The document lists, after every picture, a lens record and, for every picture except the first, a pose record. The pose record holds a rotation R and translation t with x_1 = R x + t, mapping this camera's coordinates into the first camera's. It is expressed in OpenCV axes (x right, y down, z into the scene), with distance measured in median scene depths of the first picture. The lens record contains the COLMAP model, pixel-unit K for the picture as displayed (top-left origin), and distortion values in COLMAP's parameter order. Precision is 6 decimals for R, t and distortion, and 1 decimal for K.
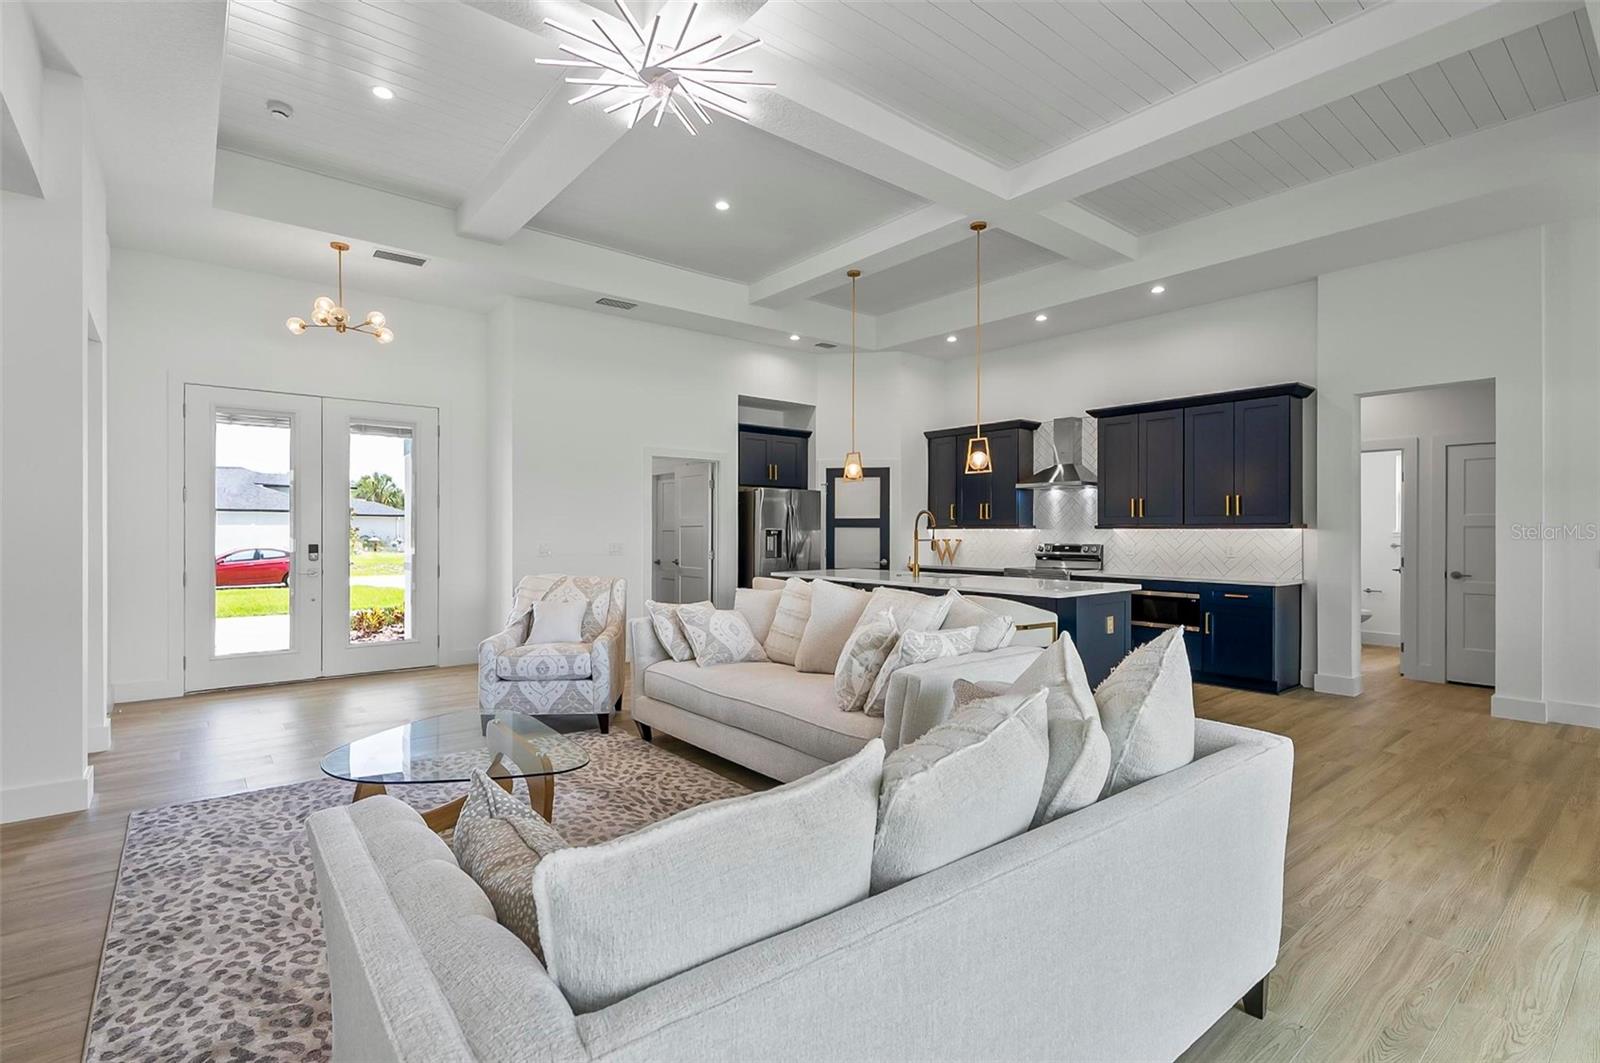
lens RADIAL K [[745.4, 0, 797.7], [0, 745.4, 531.0], [0, 0, 1]] dist [0.002864, -0.001301]
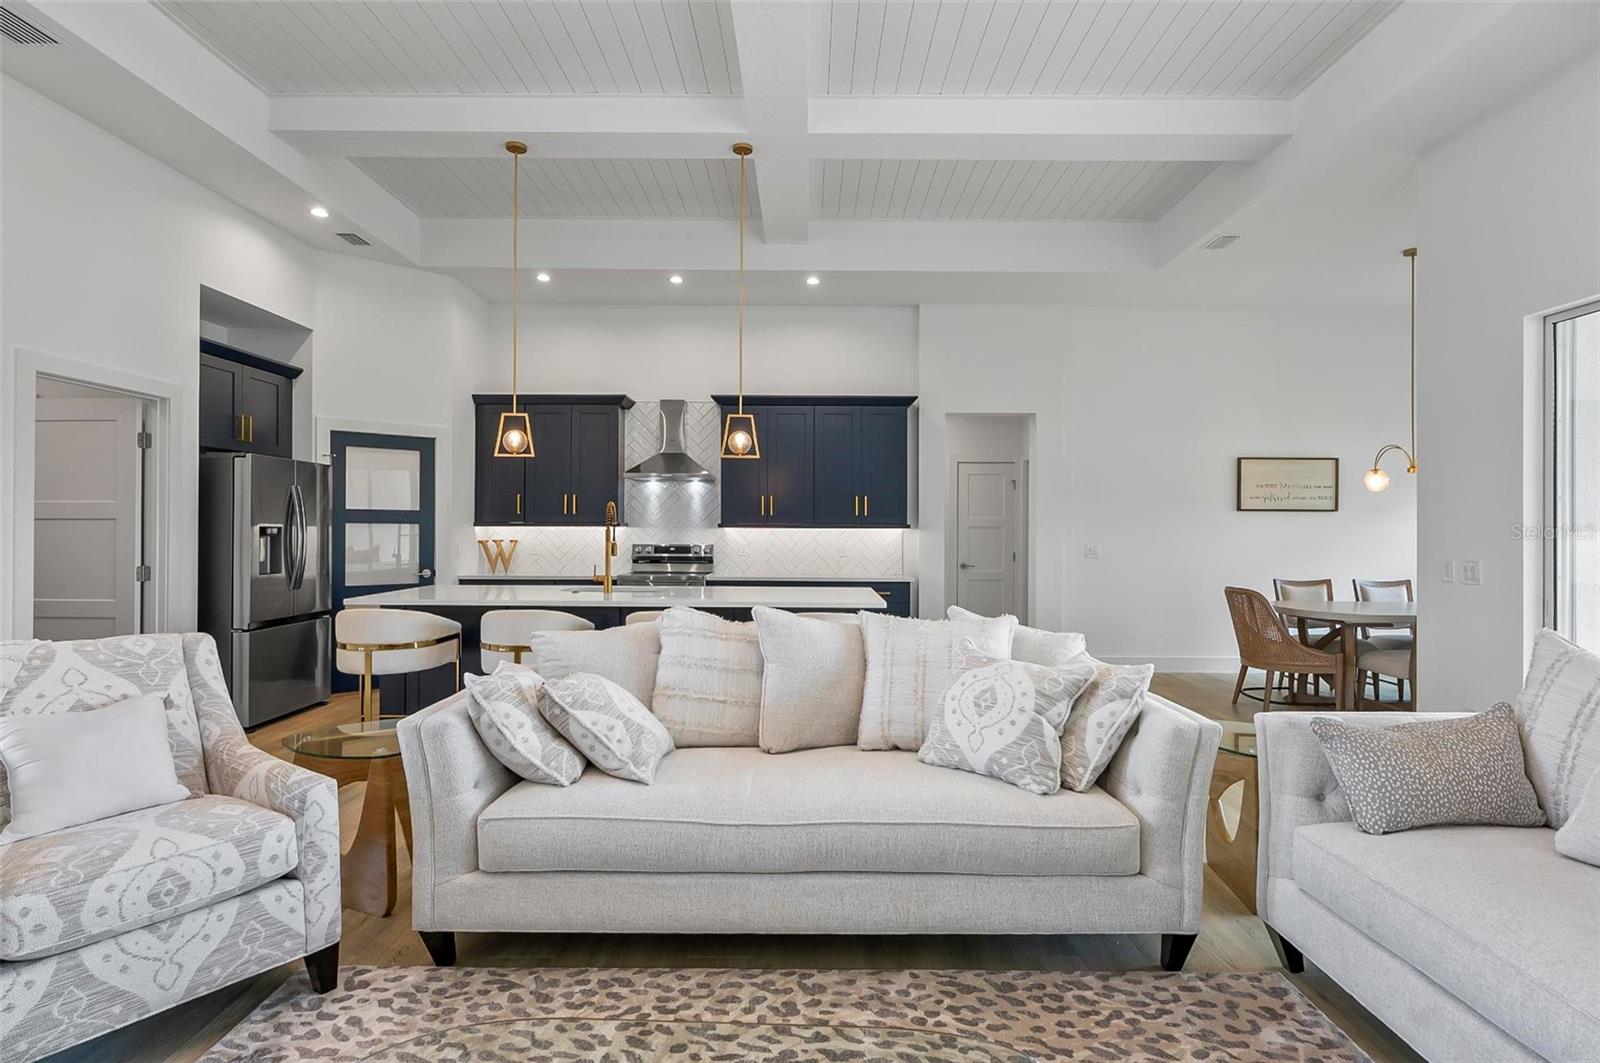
lens RADIAL K [[800.7, 0, 802.8], [0, 800.7, 525.4], [0, 0, 1]] dist [-0.001317, -0.000040]
pose [[0.632523, 0.005752, 0.774520, -0.301116], [-0.004384, 0.999983, -0.003846, -0.002208], [-0.774529, -0.000962, 0.632538, 0.322890]]
